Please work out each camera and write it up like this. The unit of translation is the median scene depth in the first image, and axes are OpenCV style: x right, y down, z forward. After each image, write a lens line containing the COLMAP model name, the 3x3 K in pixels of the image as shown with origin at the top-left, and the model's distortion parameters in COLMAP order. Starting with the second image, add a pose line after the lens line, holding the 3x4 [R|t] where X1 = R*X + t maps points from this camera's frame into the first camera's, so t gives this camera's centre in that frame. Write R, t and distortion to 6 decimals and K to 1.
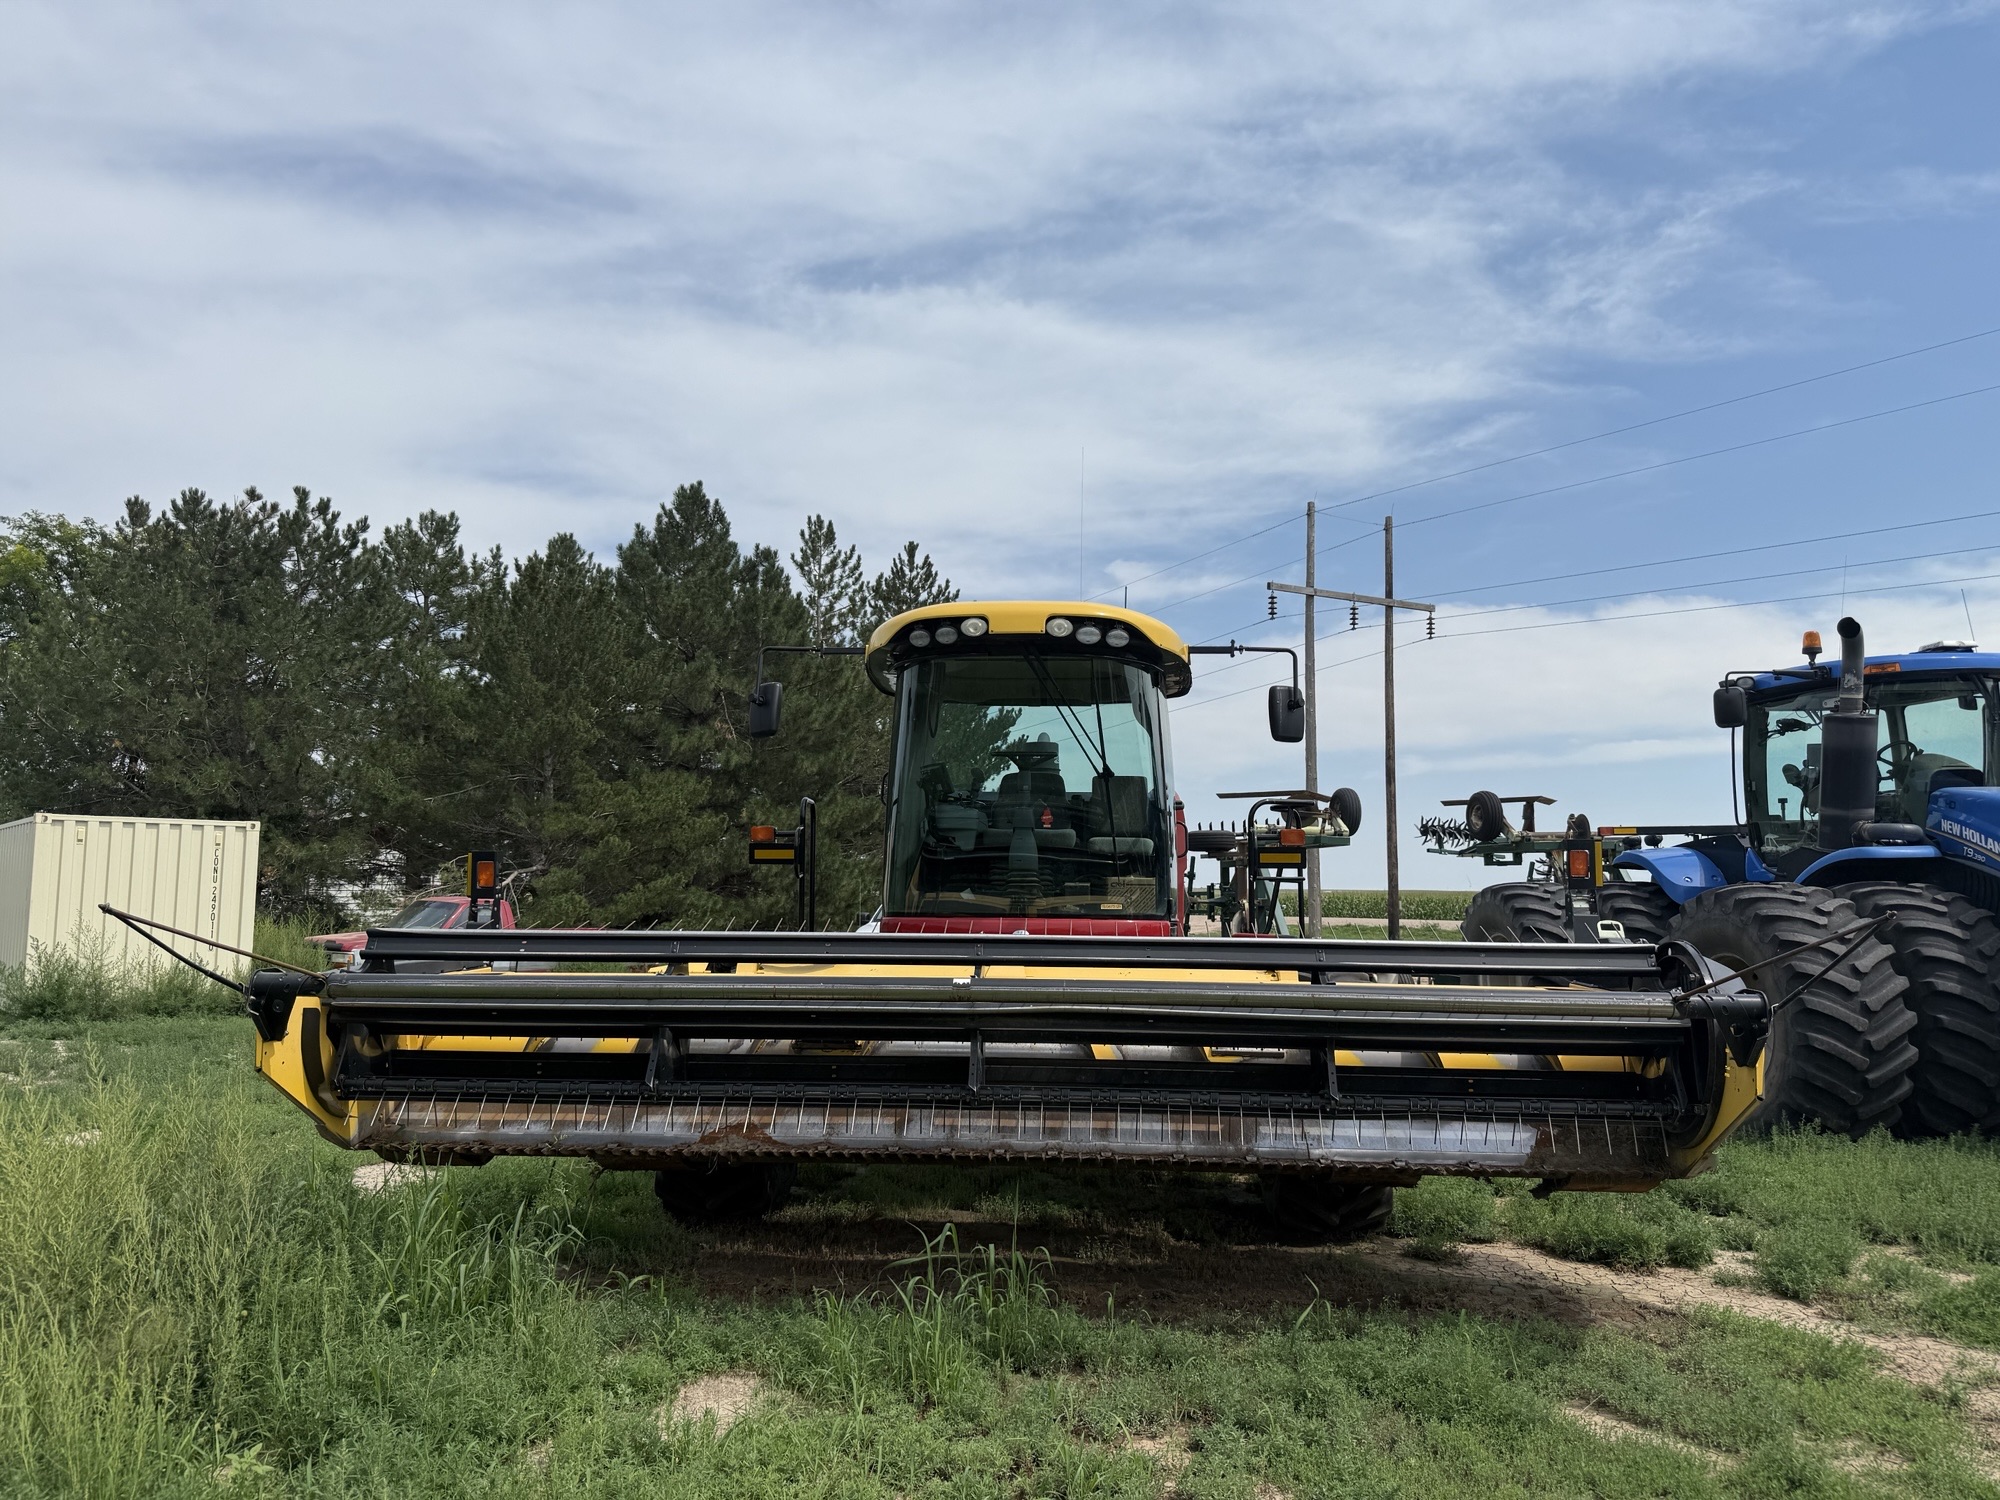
lens RADIAL K [[1545.8, 0, 1007.4], [0, 1545.8, 747.5], [0, 0, 1]] dist [0.016585, -0.014250]
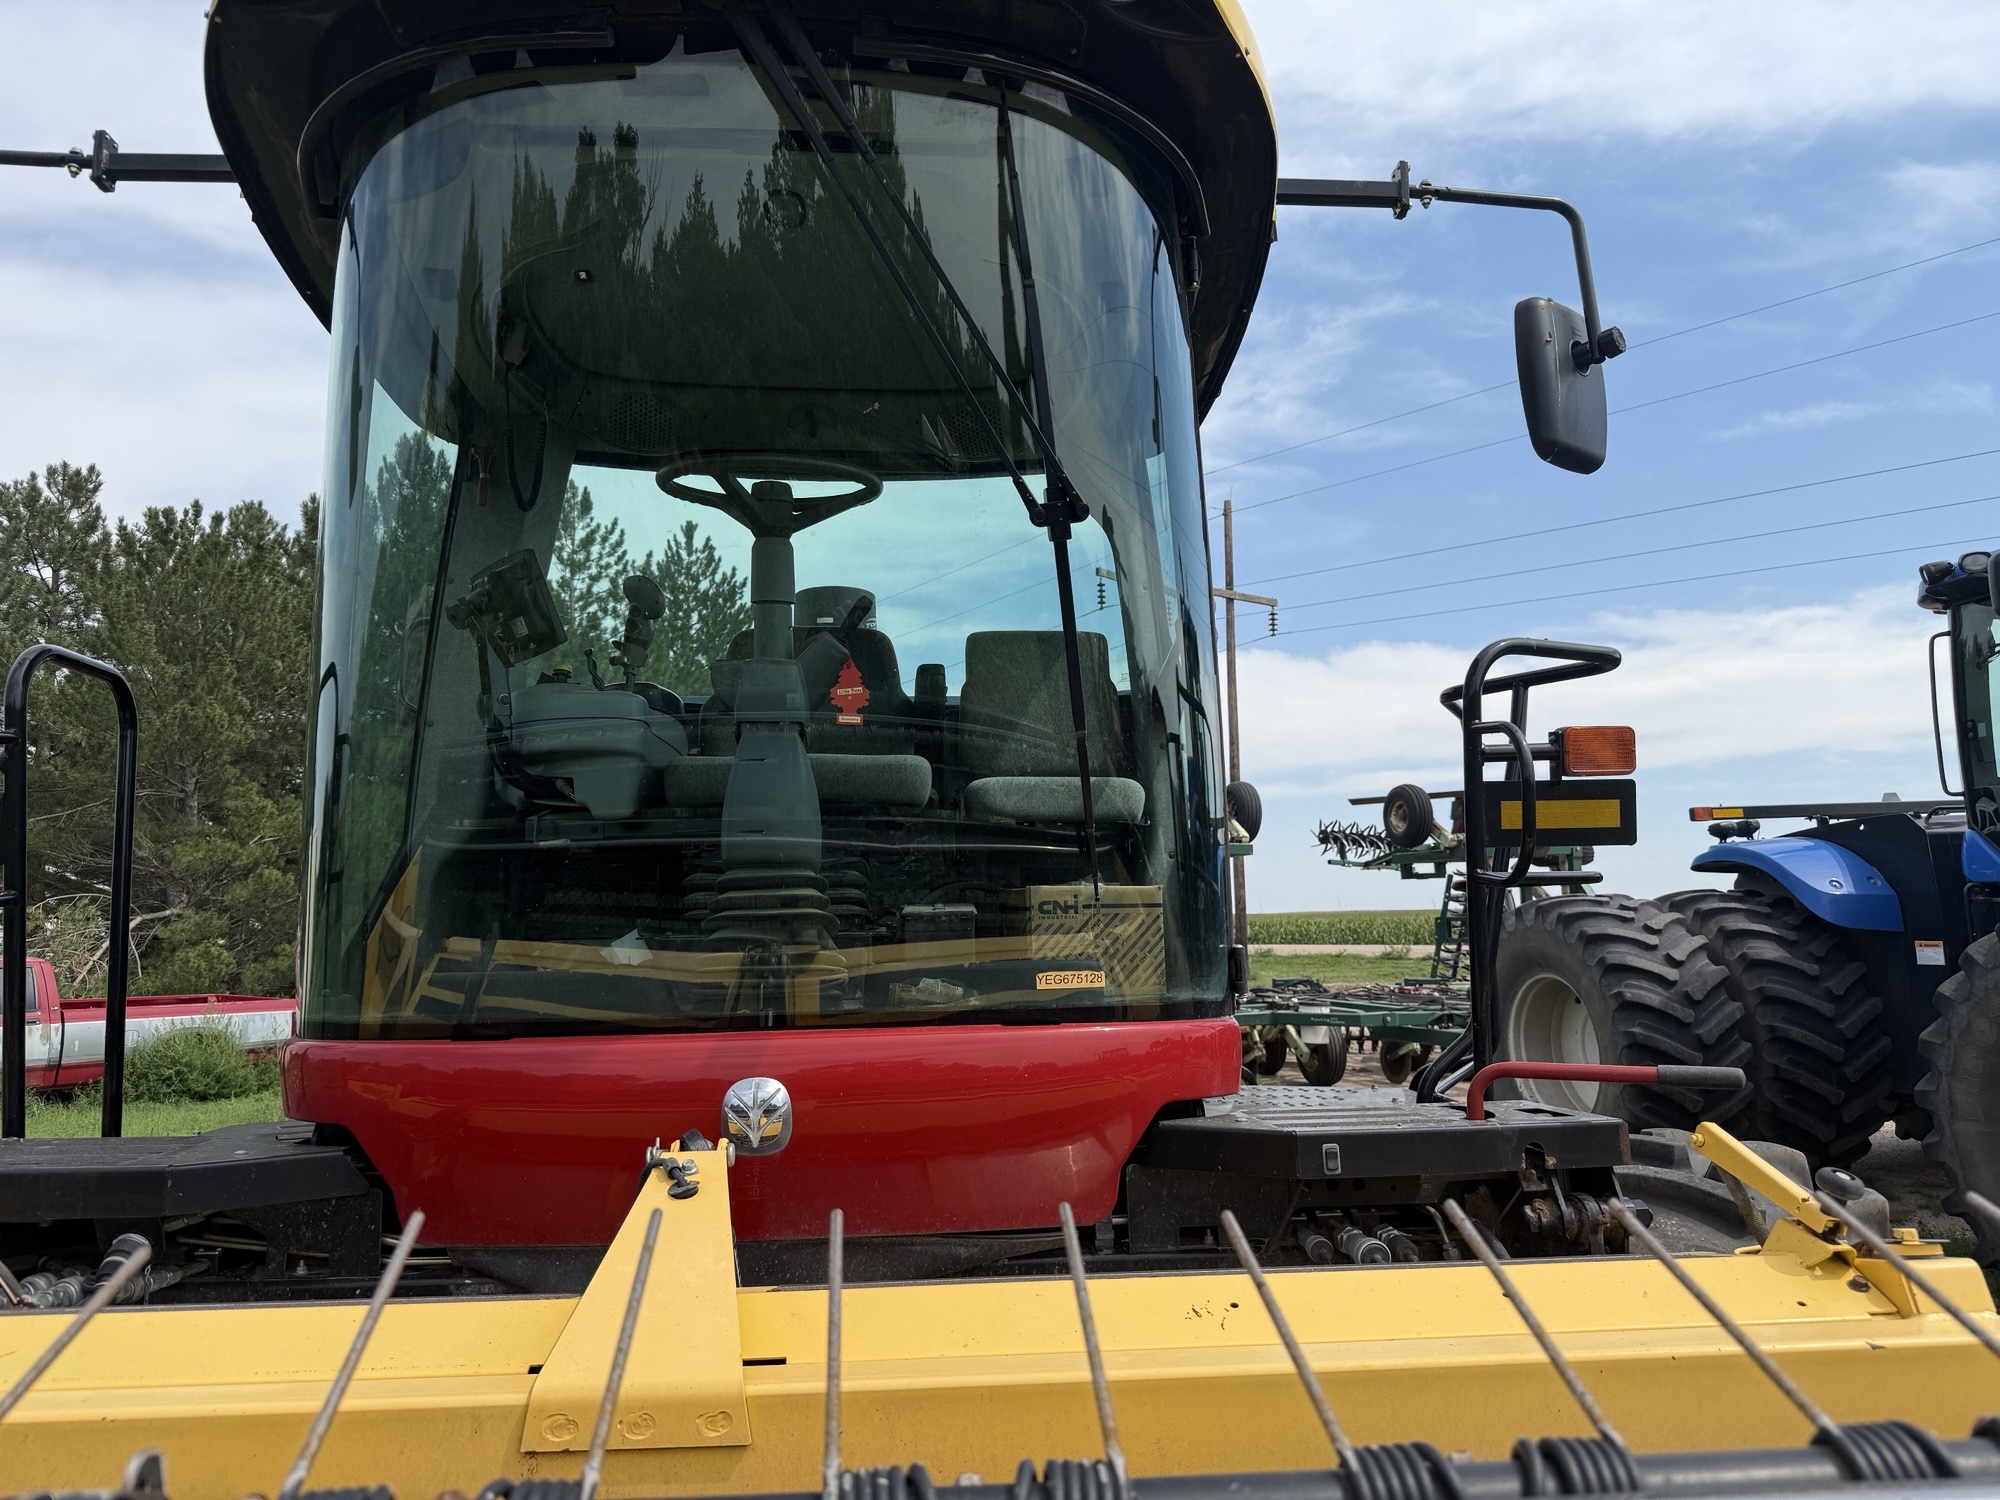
lens RADIAL K [[1425.2, 0, 1002.7], [0, 1425.2, 749.4], [0, 0, 1]] dist [0.019745, -0.022716]
pose [[0.991245, -0.010074, 0.131649, 0.006463], [0.013784, 0.999532, -0.027304, 0.022984], [-0.131313, 0.028879, 0.990920, 0.255008]]
